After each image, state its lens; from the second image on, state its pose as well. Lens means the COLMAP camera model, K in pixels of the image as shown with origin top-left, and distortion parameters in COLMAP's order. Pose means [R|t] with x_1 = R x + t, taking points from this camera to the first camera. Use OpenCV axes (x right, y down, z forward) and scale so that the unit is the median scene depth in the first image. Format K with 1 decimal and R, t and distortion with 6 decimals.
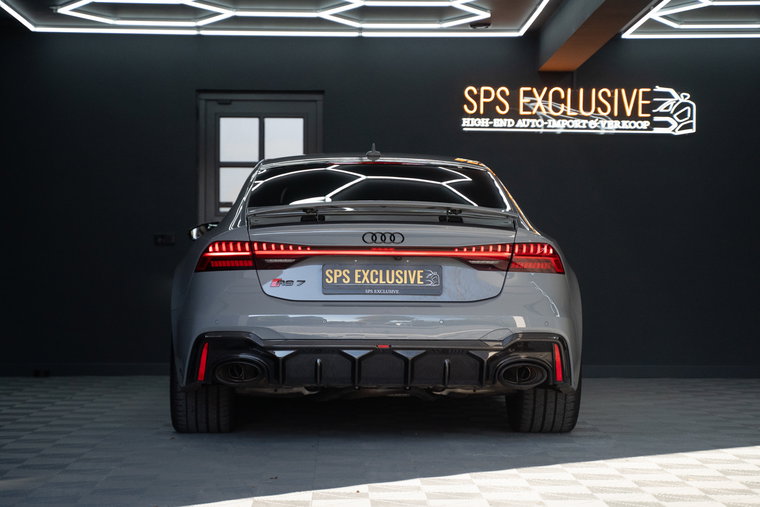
lens RADIAL K [[1630.1, 0, 380.0], [0, 1630.1, 253.5], [0, 0, 1]] dist [0.080151, 0.222945]
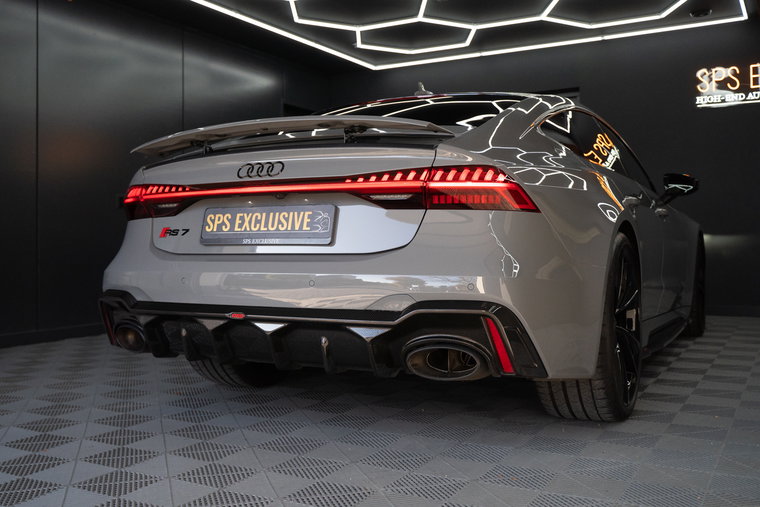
lens RADIAL K [[740.3, 0, 380.0], [0, 740.3, 253.5], [0, 0, 1]] dist [-0.003547, -0.003538]
pose [[0.863450, -0.007410, -0.504379, 0.220333], [0.024601, 0.999321, 0.027432, 0.020867], [0.503833, -0.036095, 0.863046, 0.729789]]
